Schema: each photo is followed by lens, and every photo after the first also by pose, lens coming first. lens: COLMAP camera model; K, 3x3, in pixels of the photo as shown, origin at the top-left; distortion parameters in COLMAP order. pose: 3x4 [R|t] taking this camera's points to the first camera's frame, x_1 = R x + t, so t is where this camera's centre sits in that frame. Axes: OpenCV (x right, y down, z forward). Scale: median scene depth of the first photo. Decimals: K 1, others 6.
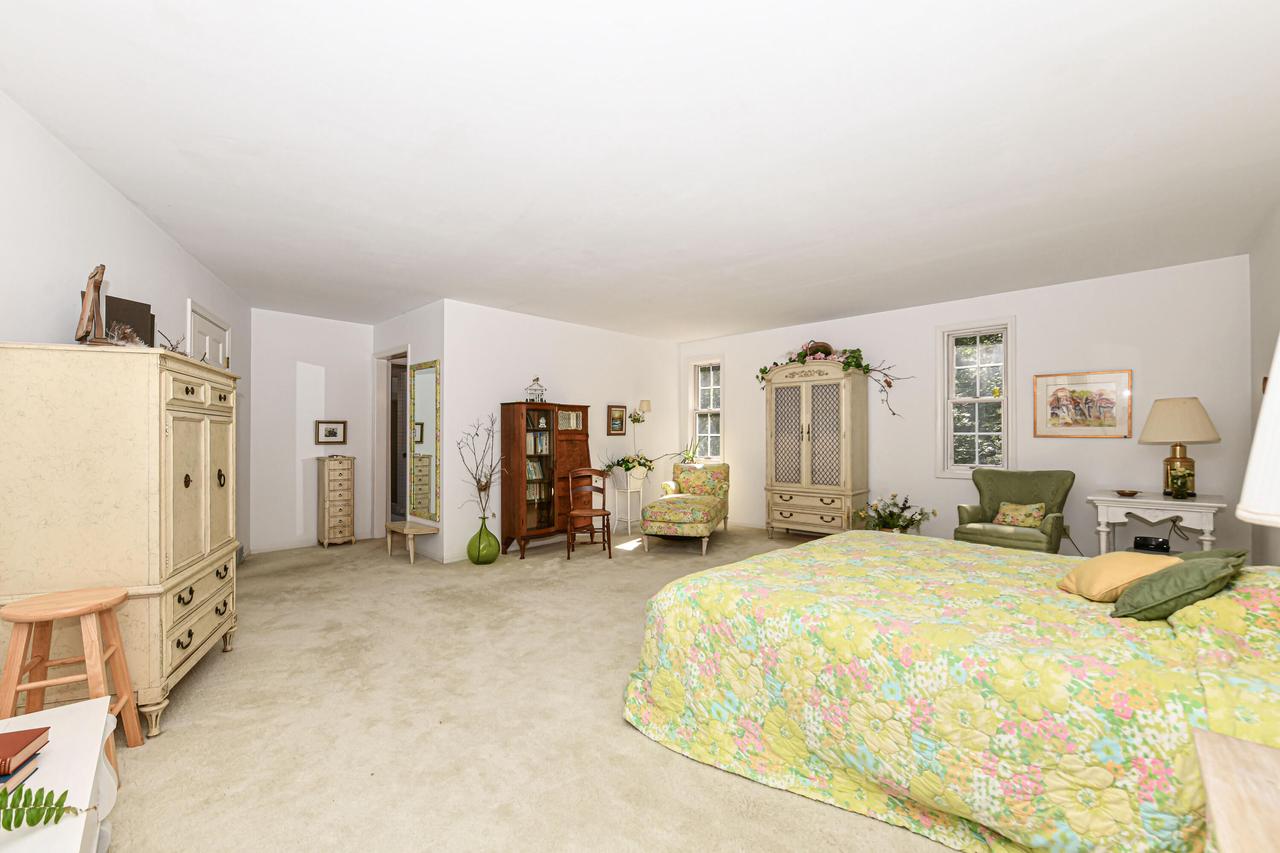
lens RADIAL K [[525.2, 0, 639.7], [0, 525.2, 428.6], [0, 0, 1]] dist [0.005237, 0.000853]
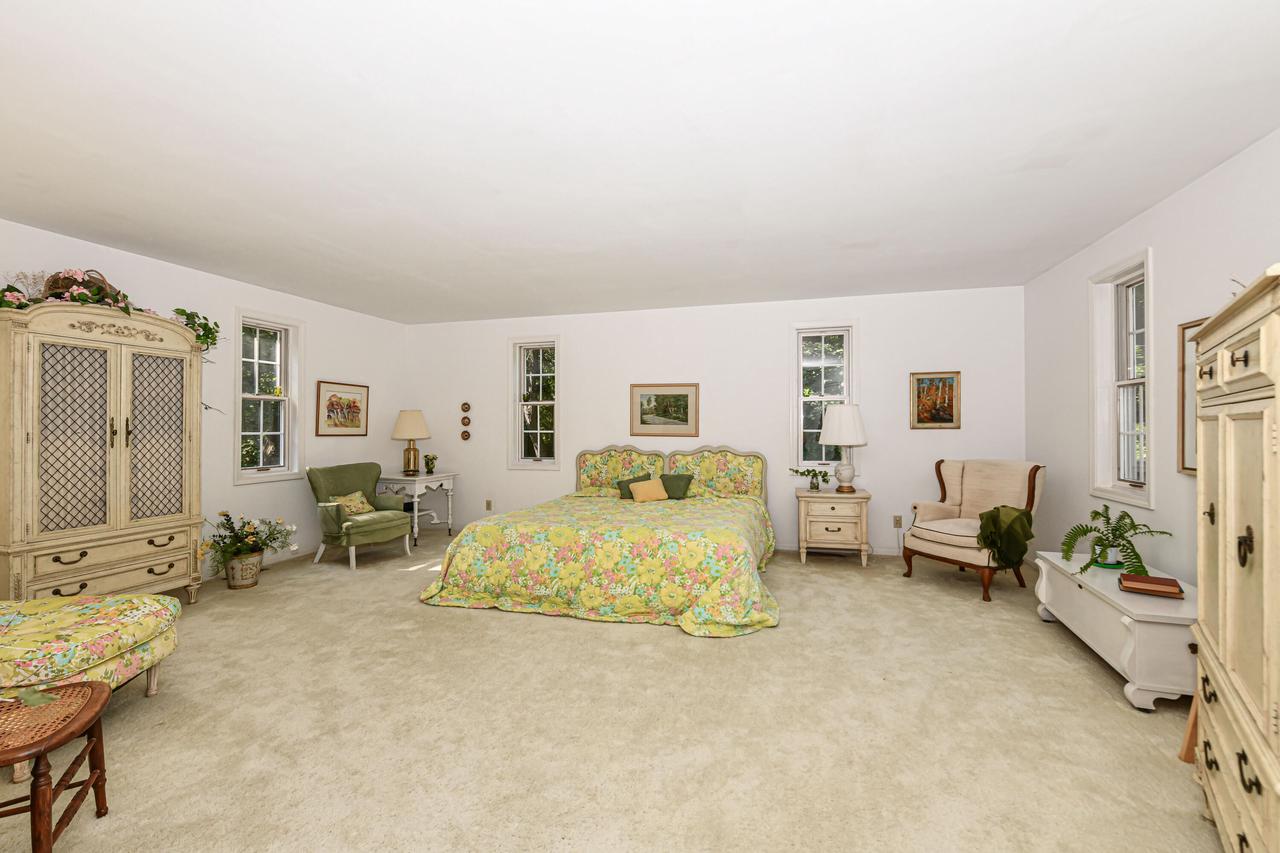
lens RADIAL K [[525.2, 0, 641.2], [0, 525.2, 429.9], [0, 0, 1]] dist [0.005237, 0.000853]
pose [[-0.433701, 0.003938, 0.901048, -0.459985], [-0.003424, 0.999976, -0.006019, 0.005962], [-0.901050, -0.005696, -0.433677, 0.744968]]
